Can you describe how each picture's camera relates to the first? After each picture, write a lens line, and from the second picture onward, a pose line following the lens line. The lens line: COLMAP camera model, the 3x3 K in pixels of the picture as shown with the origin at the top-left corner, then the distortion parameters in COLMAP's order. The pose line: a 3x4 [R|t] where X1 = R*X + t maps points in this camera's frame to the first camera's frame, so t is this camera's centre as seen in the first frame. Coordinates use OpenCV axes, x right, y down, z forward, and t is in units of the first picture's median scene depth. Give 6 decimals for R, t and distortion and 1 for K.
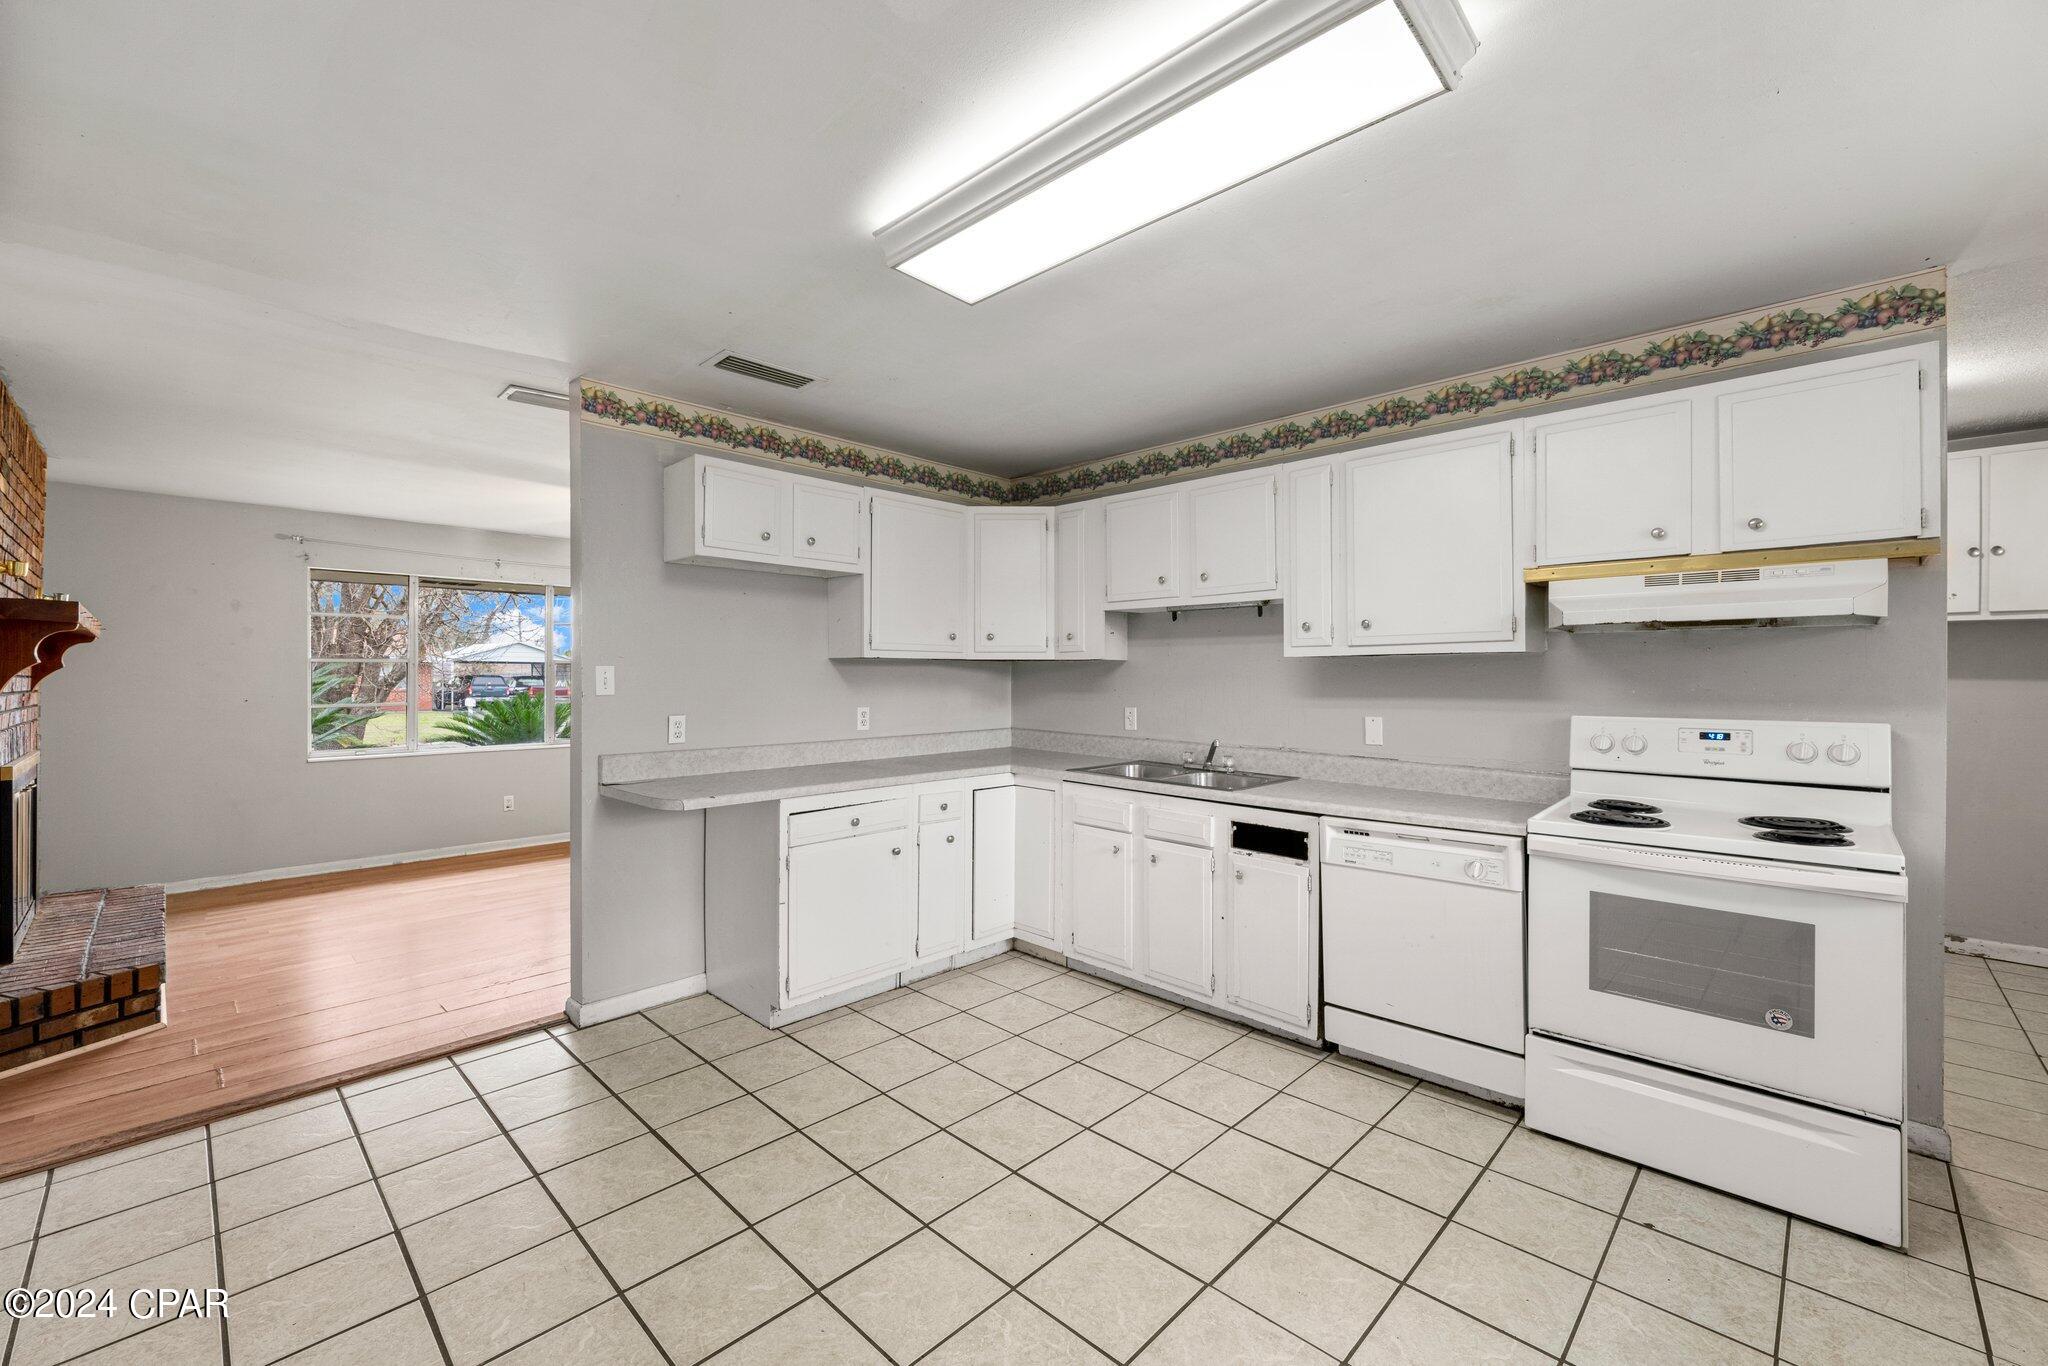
lens RADIAL K [[836.8, 0, 1023.4], [0, 836.8, 675.8], [0, 0, 1]] dist [0.000419, -0.000360]
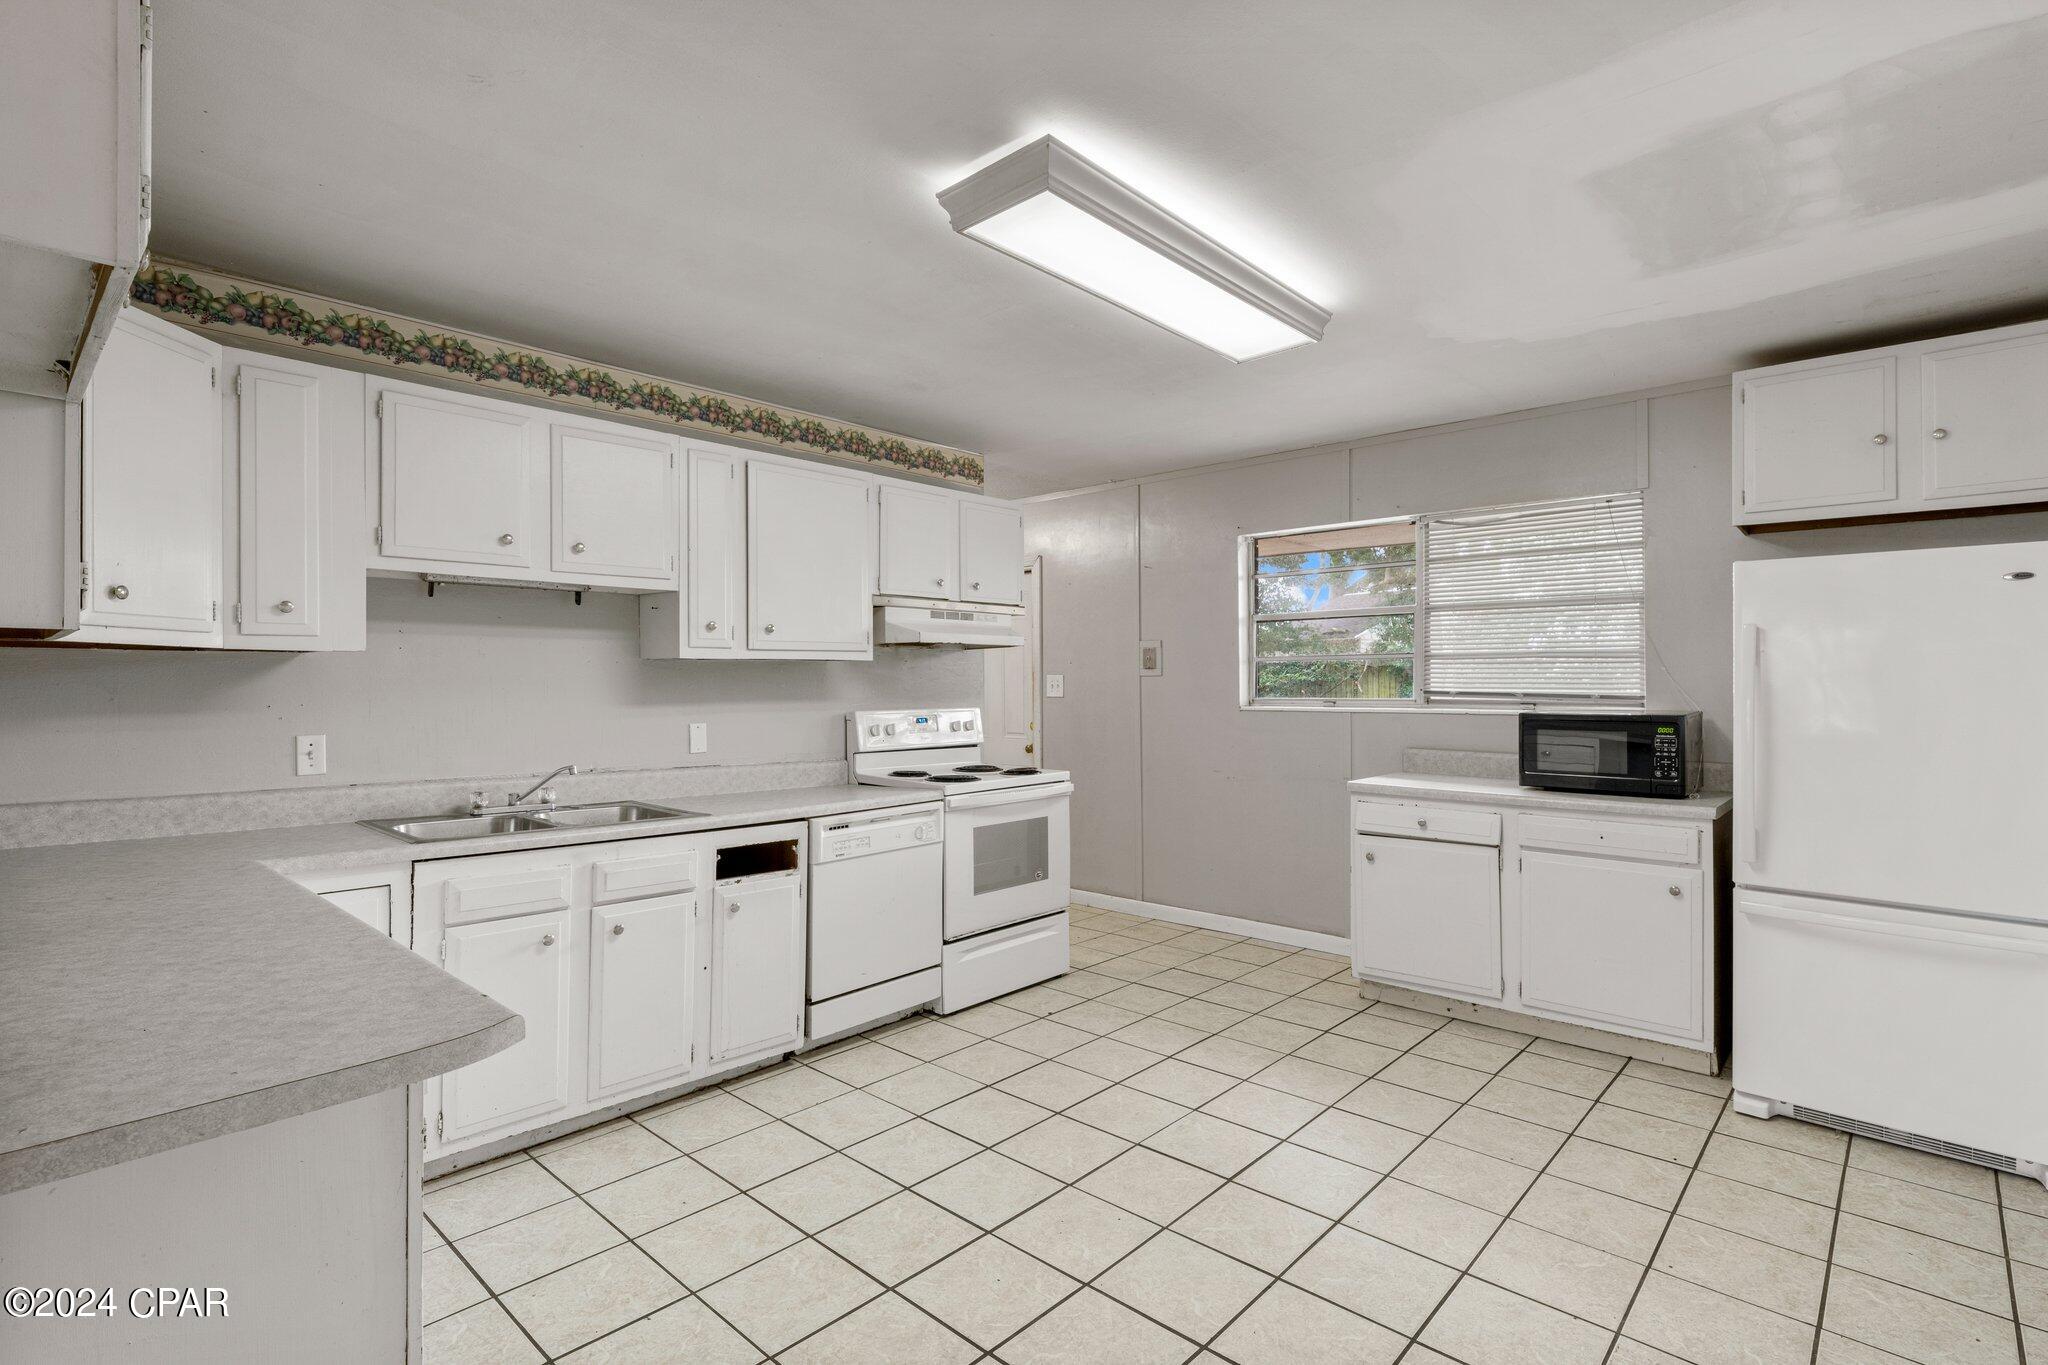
lens RADIAL K [[974.5, 0, 1024.0], [0, 974.5, 682.5], [0, 0, 1]] dist [0.000589, -0.000100]
pose [[-0.025577, -0.000457, 0.999673, -0.770281], [0.003418, 0.999994, 0.000545, 0.003513], [-0.999667, 0.003431, -0.025576, 0.726652]]
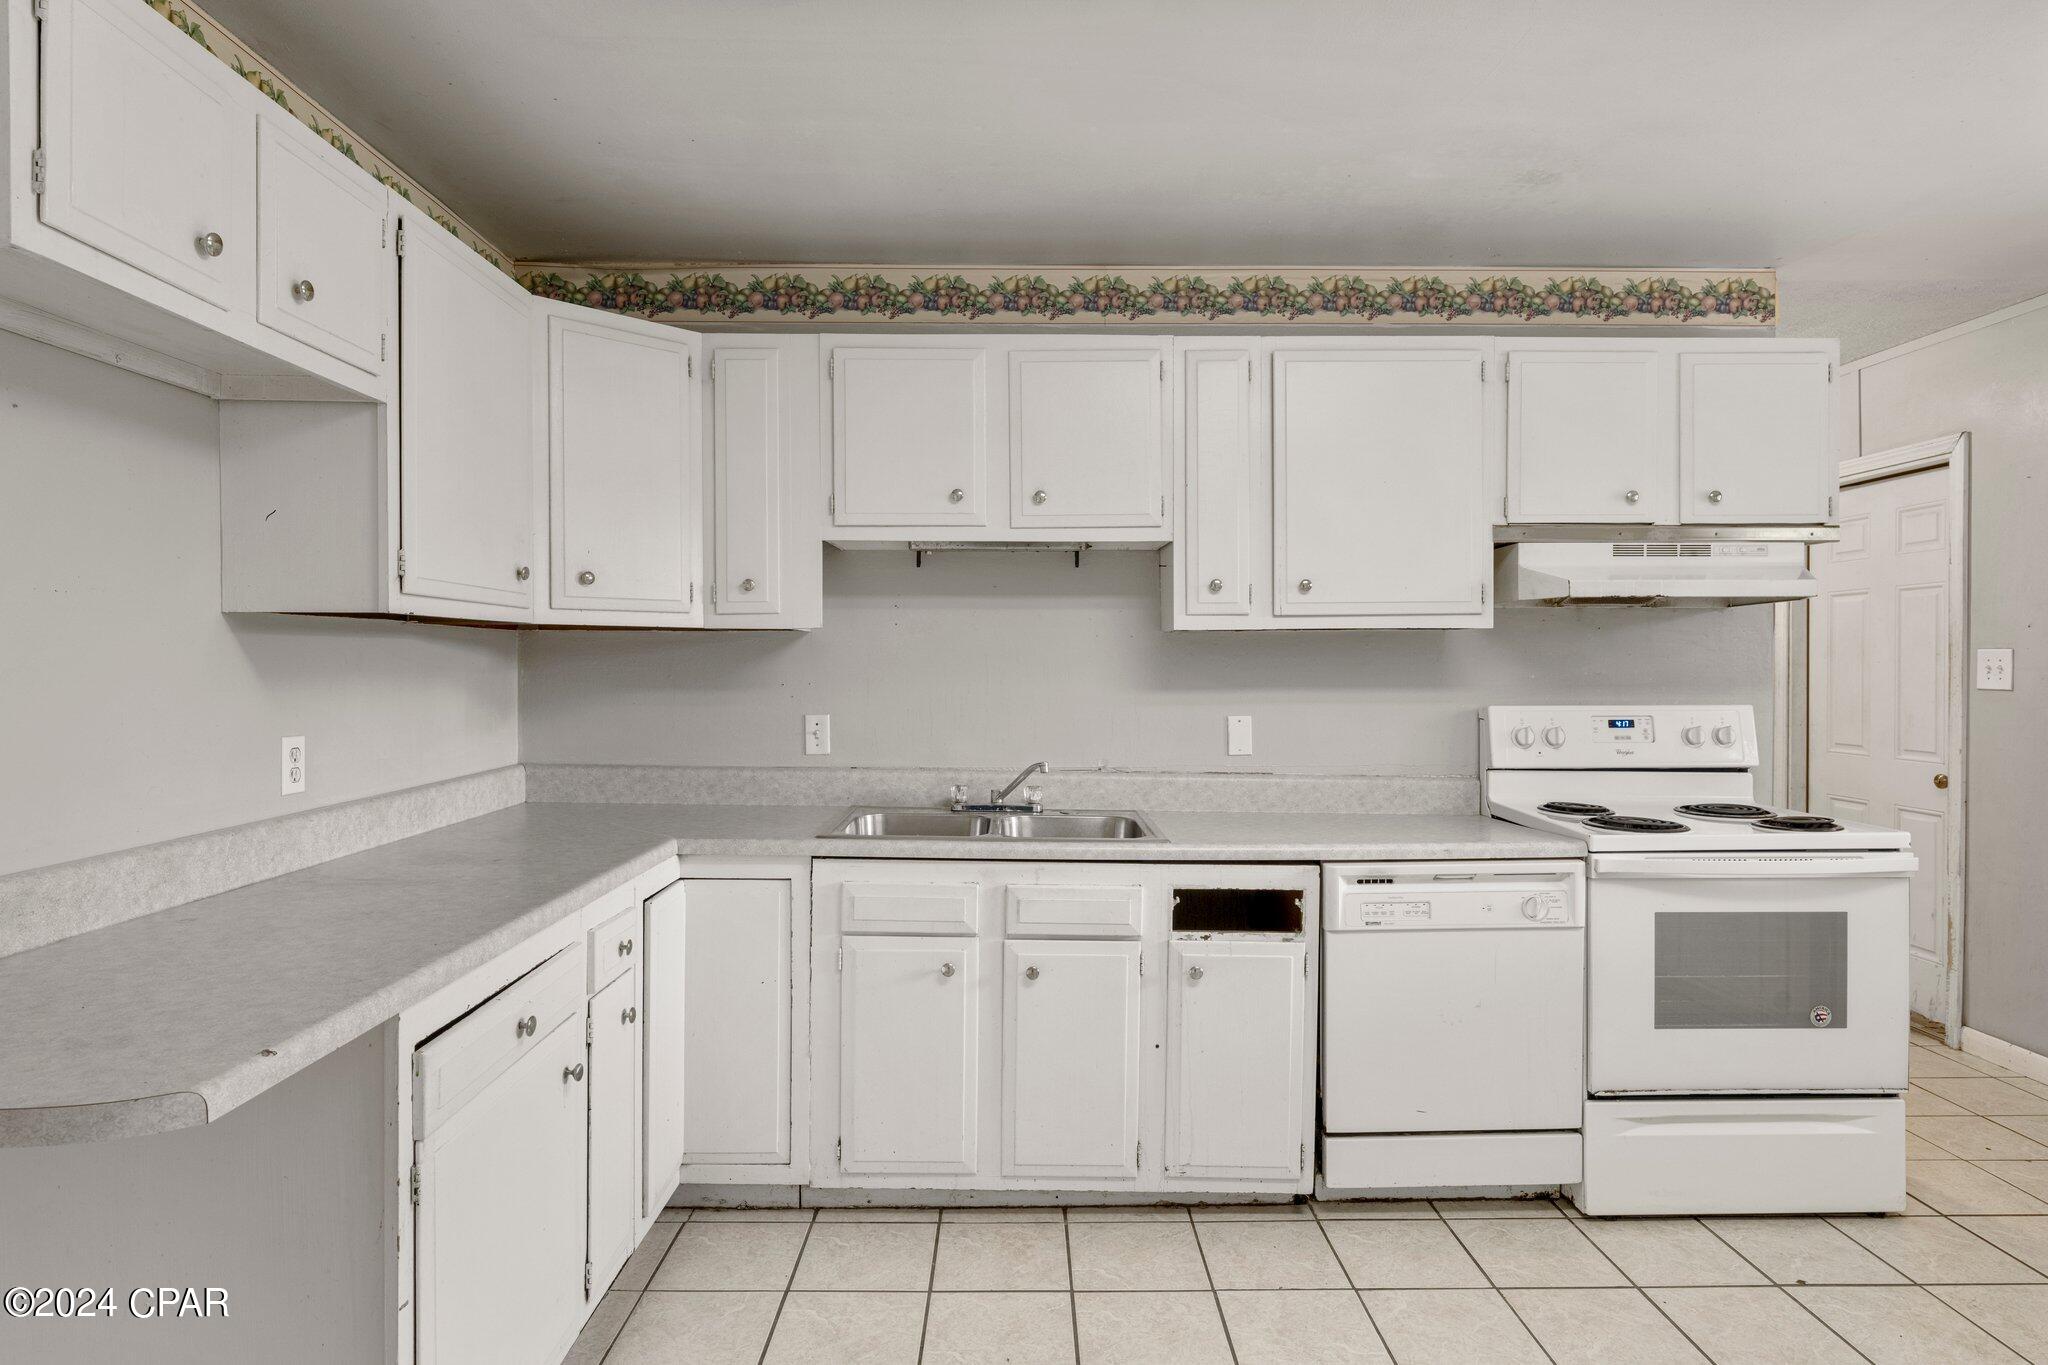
lens RADIAL K [[1141.1, 0, 1025.1], [0, 1141.1, 675.7], [0, 0, 1]] dist [0.003262, 0.000644]
pose [[0.706448, -0.009780, 0.707697, -0.444580], [0.001188, 0.999919, 0.012633, 0.002269], [-0.707764, -0.008084, 0.706403, 0.485586]]
